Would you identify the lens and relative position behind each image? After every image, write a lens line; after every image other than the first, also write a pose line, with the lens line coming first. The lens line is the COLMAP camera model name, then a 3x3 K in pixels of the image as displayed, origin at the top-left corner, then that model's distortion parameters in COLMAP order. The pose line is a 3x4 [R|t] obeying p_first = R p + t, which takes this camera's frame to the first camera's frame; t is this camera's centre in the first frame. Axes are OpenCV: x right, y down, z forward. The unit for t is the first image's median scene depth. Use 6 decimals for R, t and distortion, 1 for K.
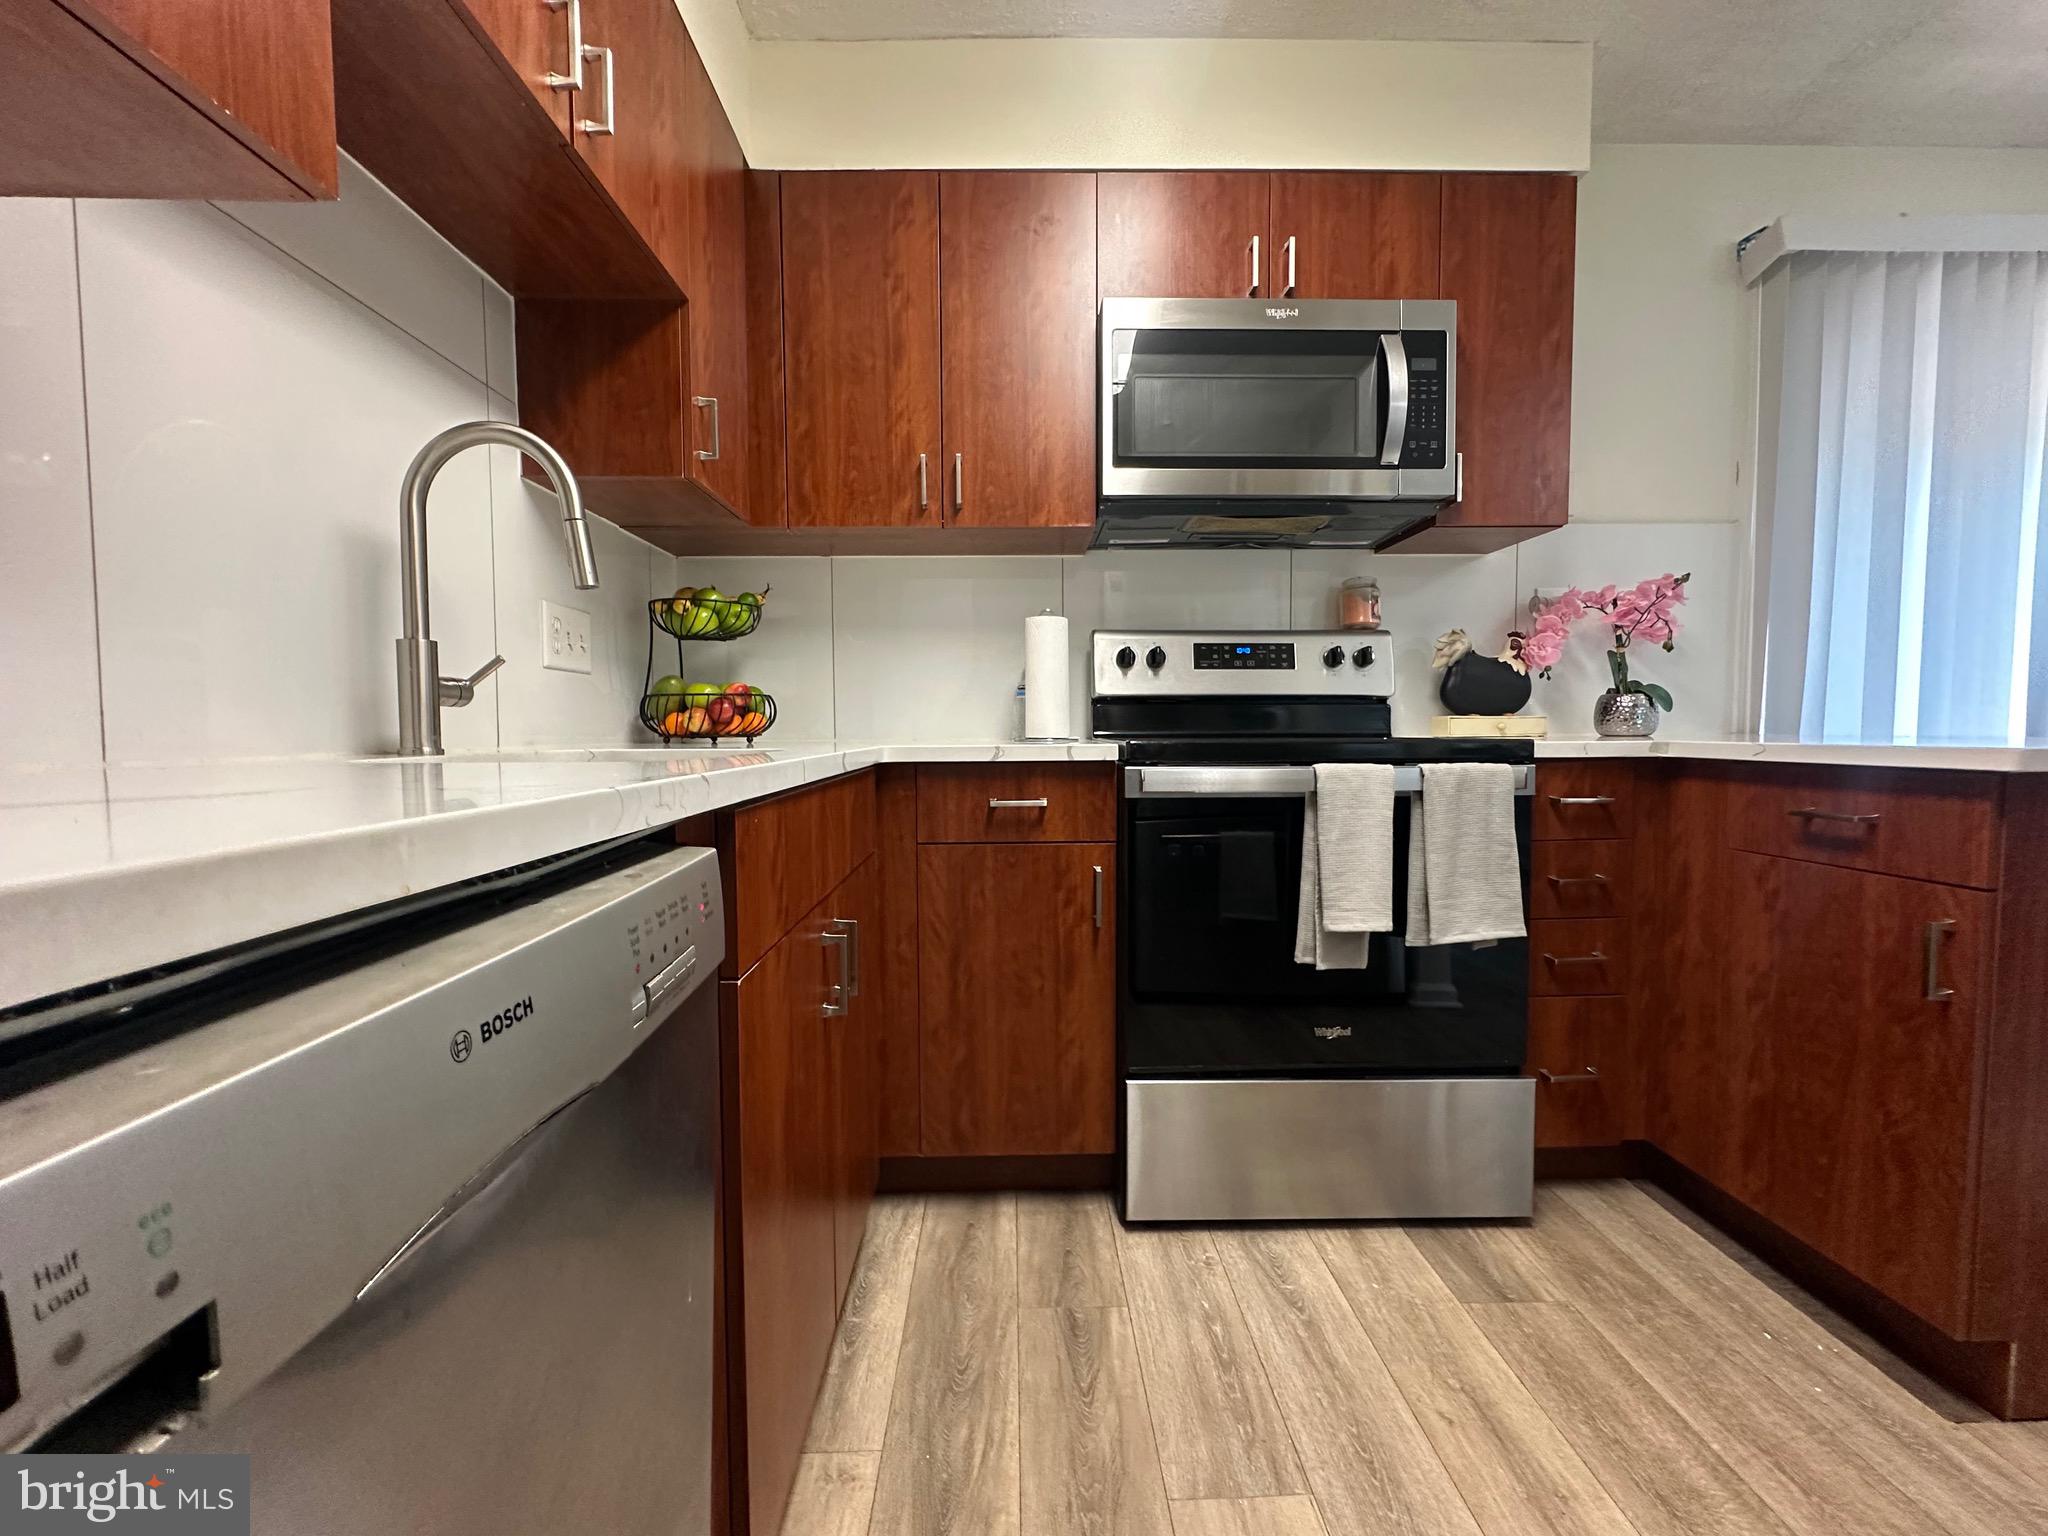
lens RADIAL K [[814.6, 0, 1027.0], [0, 814.6, 770.6], [0, 0, 1]] dist [-0.003058, 0.000835]
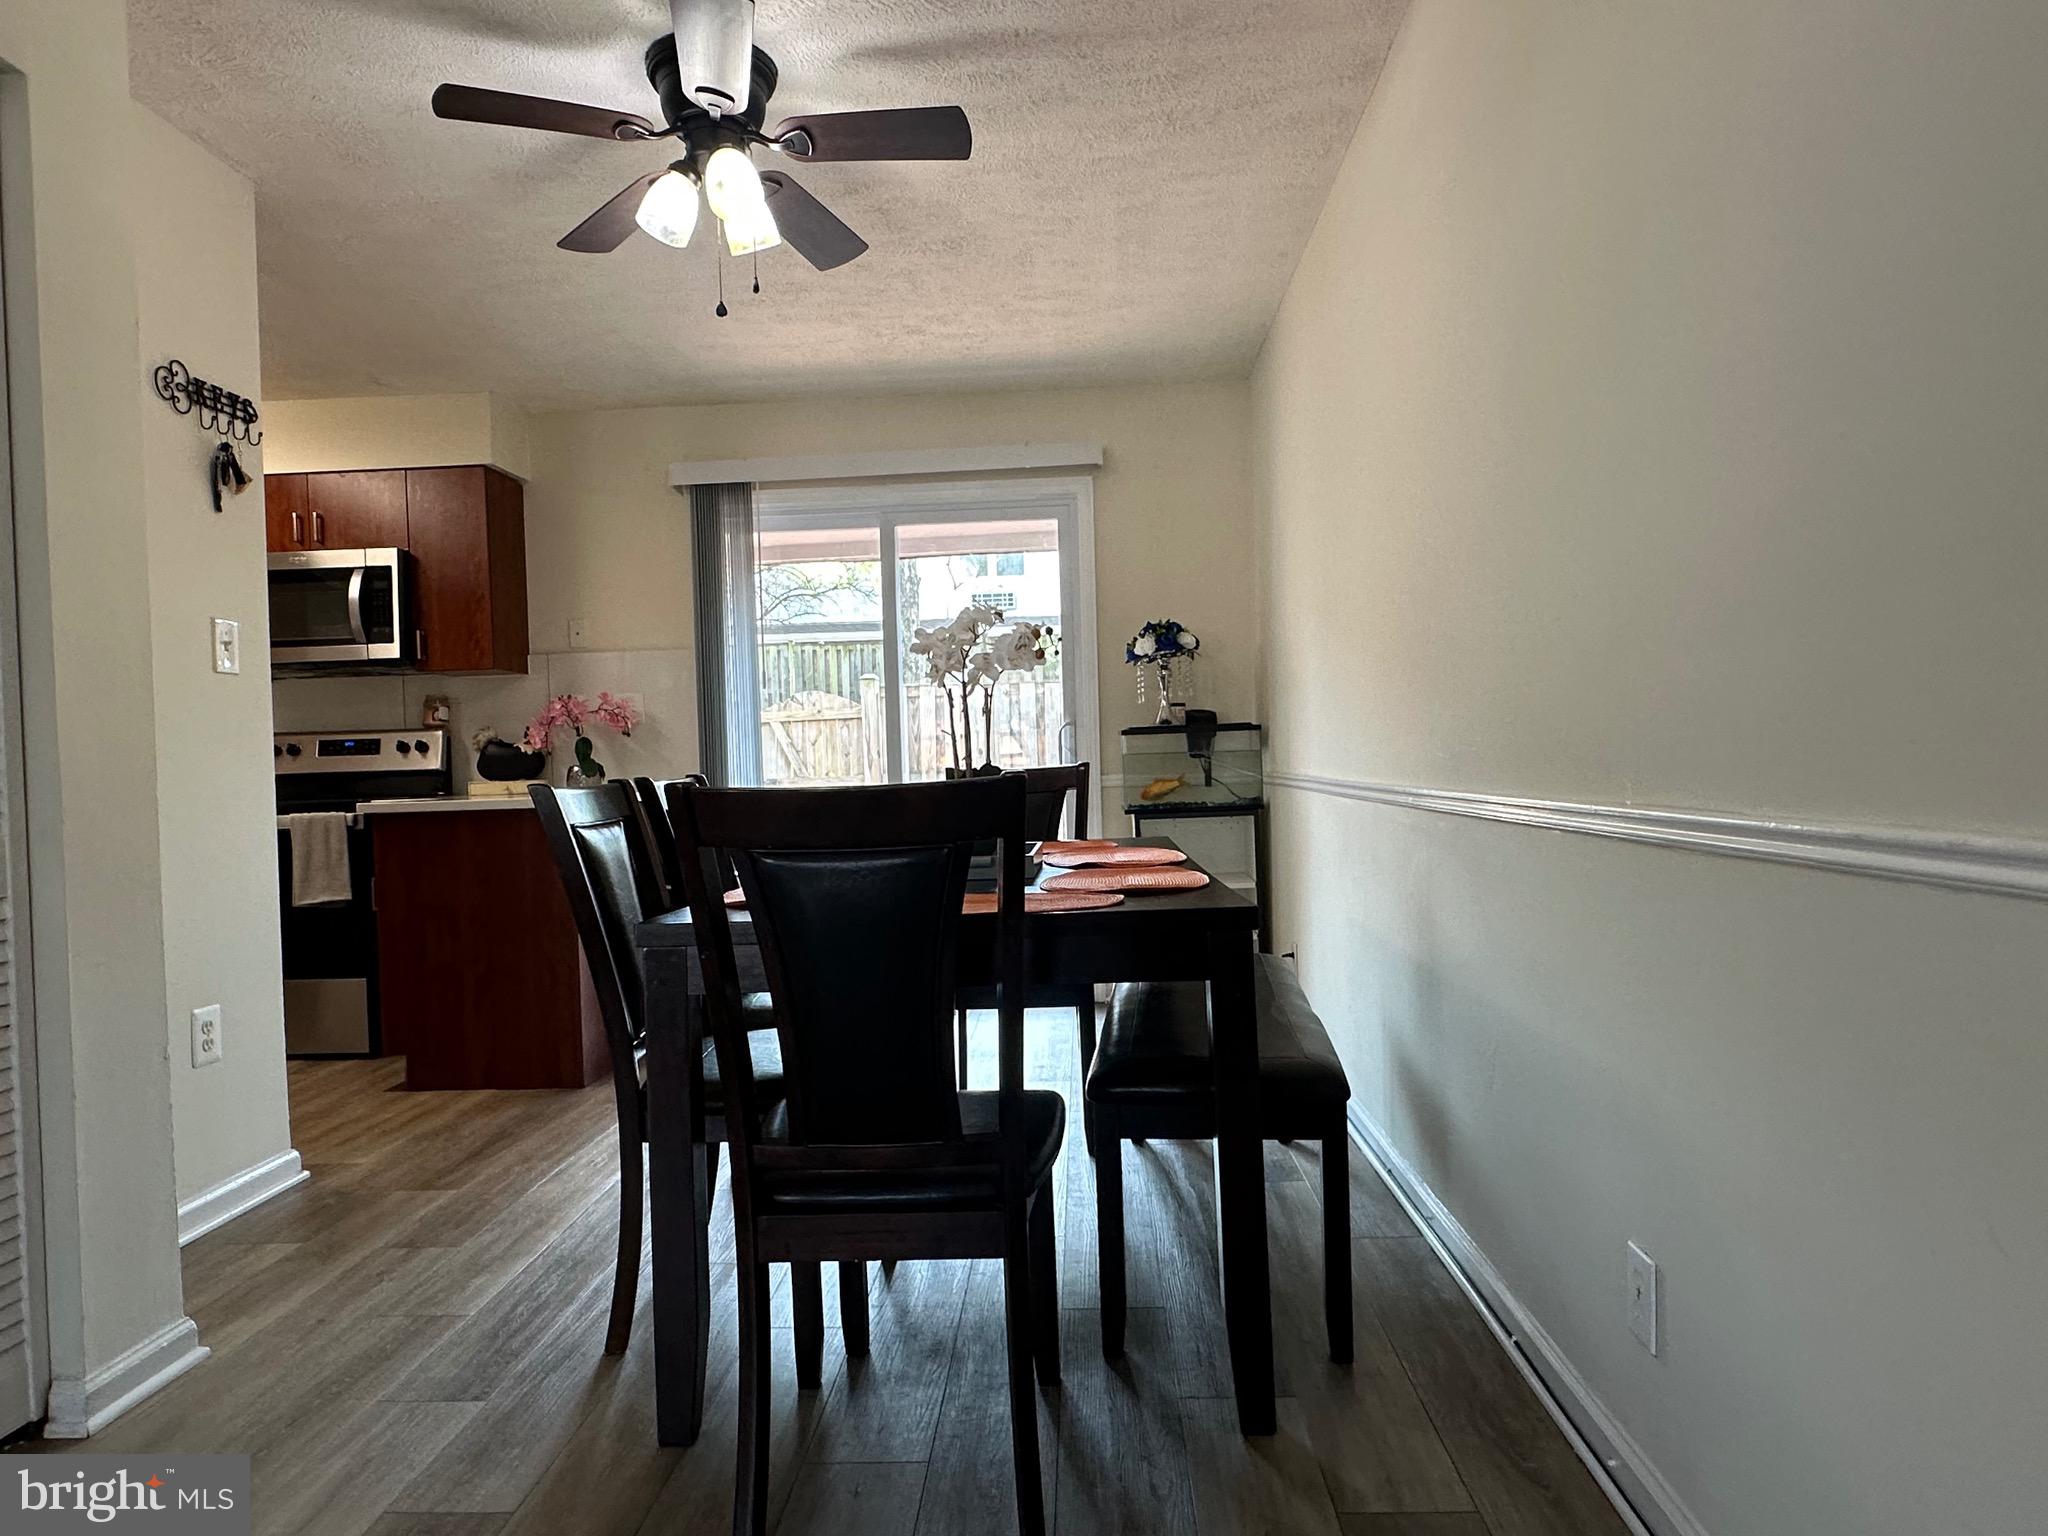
lens RADIAL K [[1225.7, 0, 1027.2], [0, 1225.7, 788.5], [0, 0, 1]] dist [-0.006906, -0.000680]
pose [[0.997694, -0.021897, -0.064239, 2.211617], [0.019865, 0.999287, -0.032095, 0.054830], [0.064896, 0.030745, 0.997418, -1.650590]]
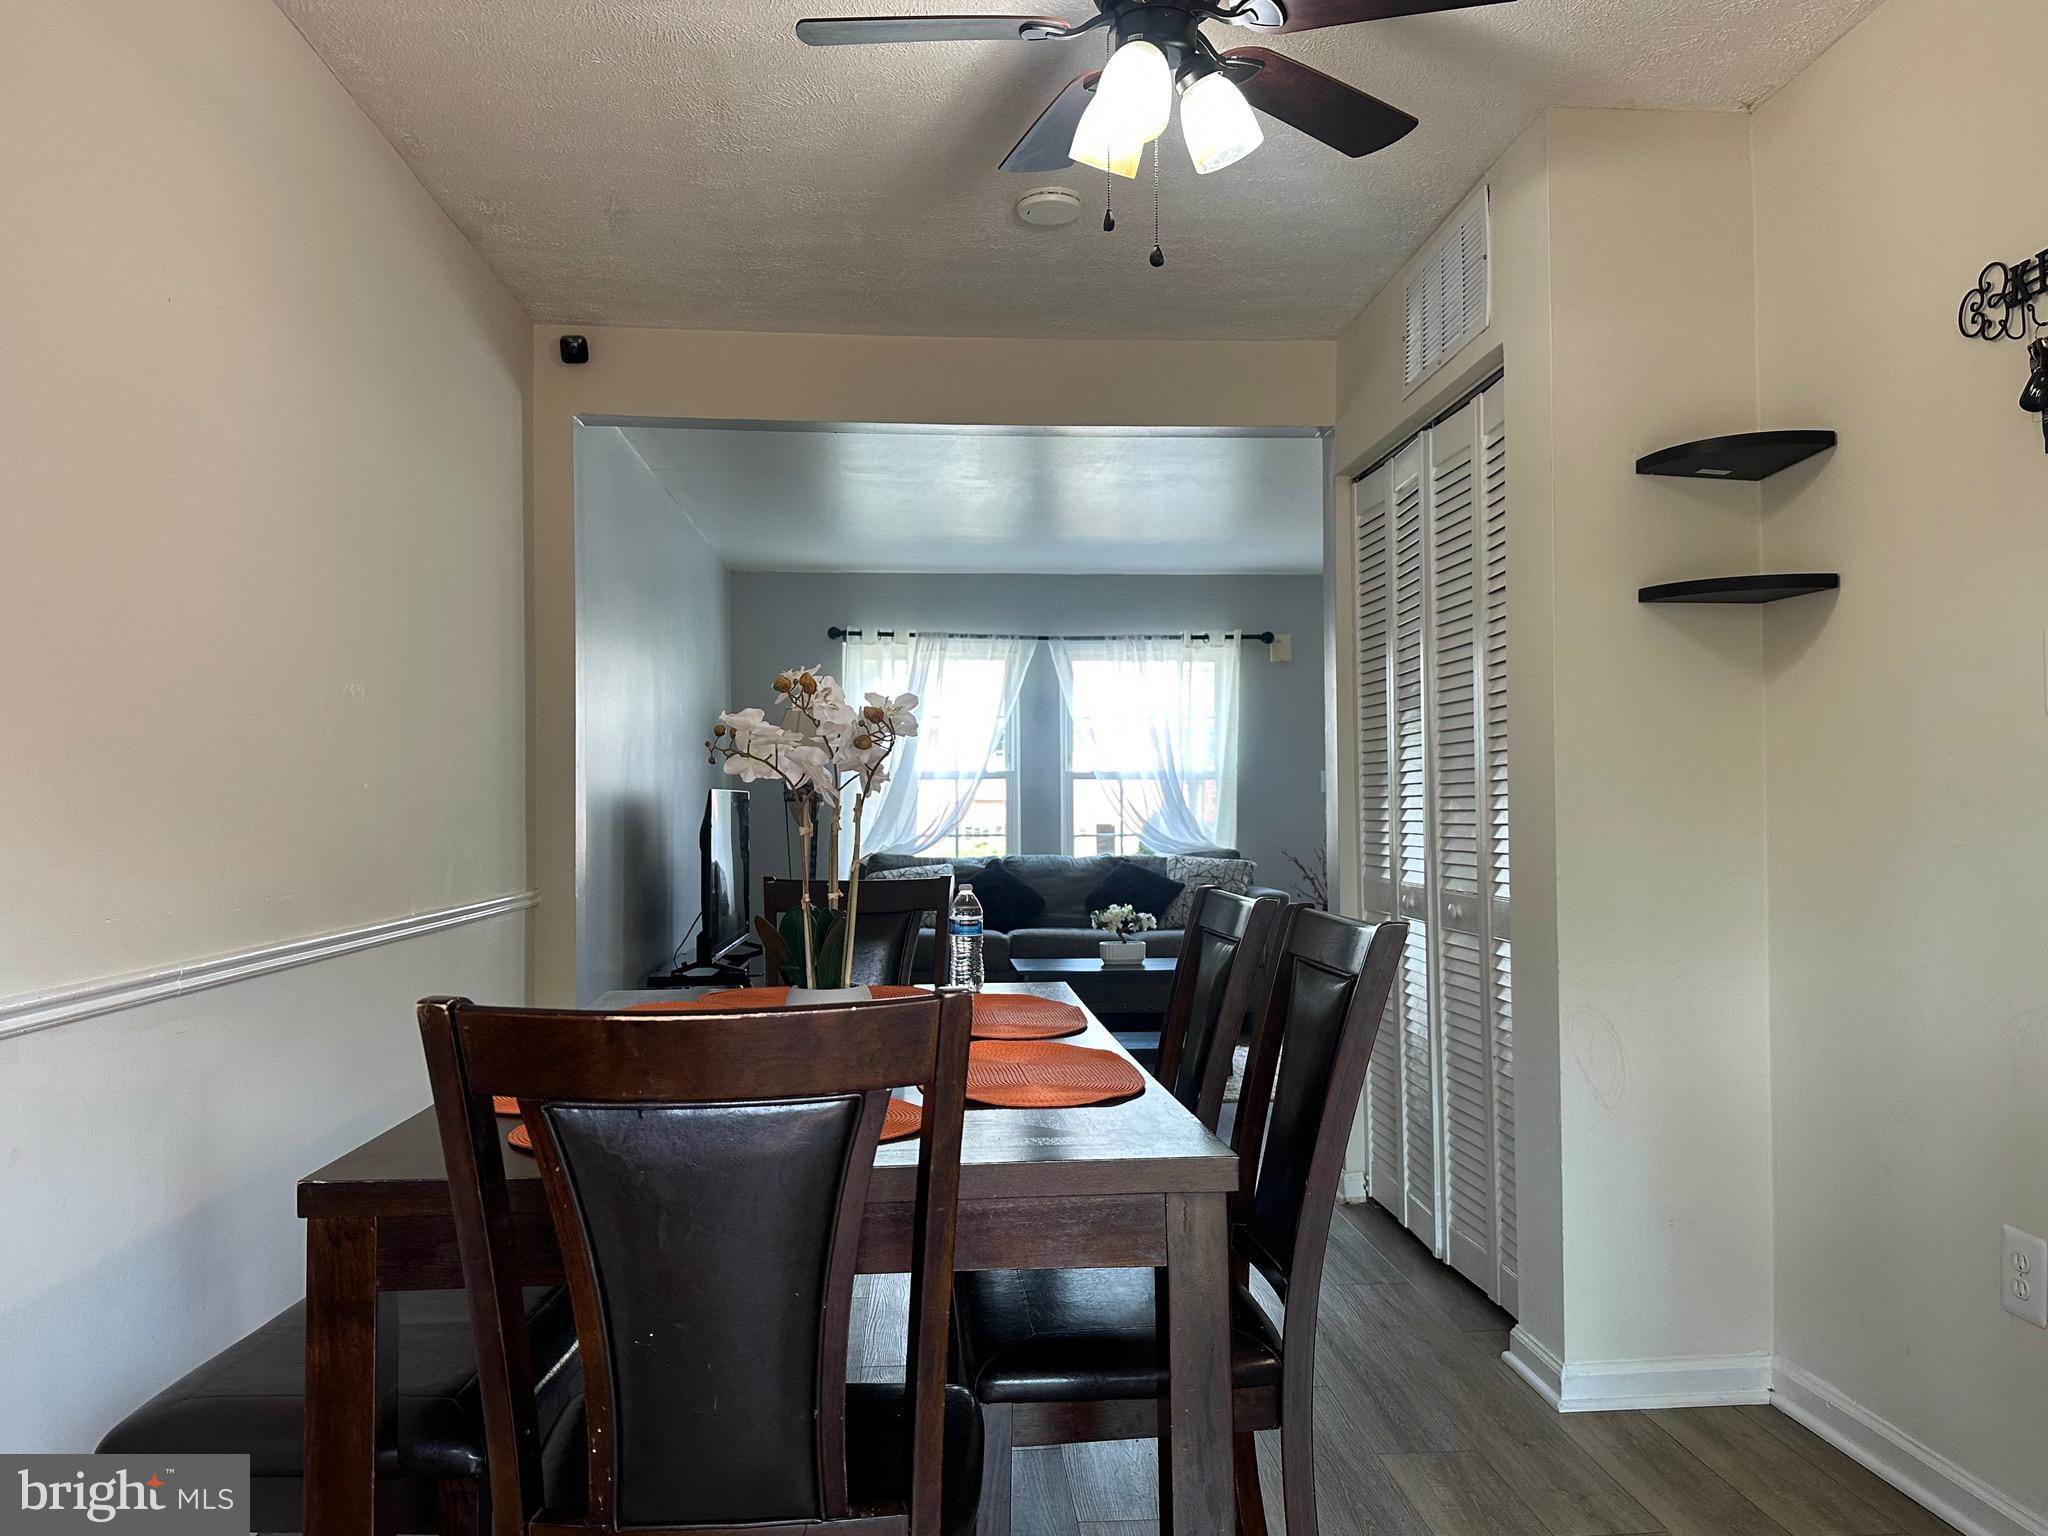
lens RADIAL K [[1479.2, 0, 1033.8], [0, 1479.2, 769.5], [0, 0, 1]] dist [0.035598, -0.034932]
pose [[-0.998501, 0.011153, -0.053578, 1.921845], [0.009489, 0.999468, 0.031198, -0.190671], [0.053898, 0.030643, -0.998076, 1.276479]]
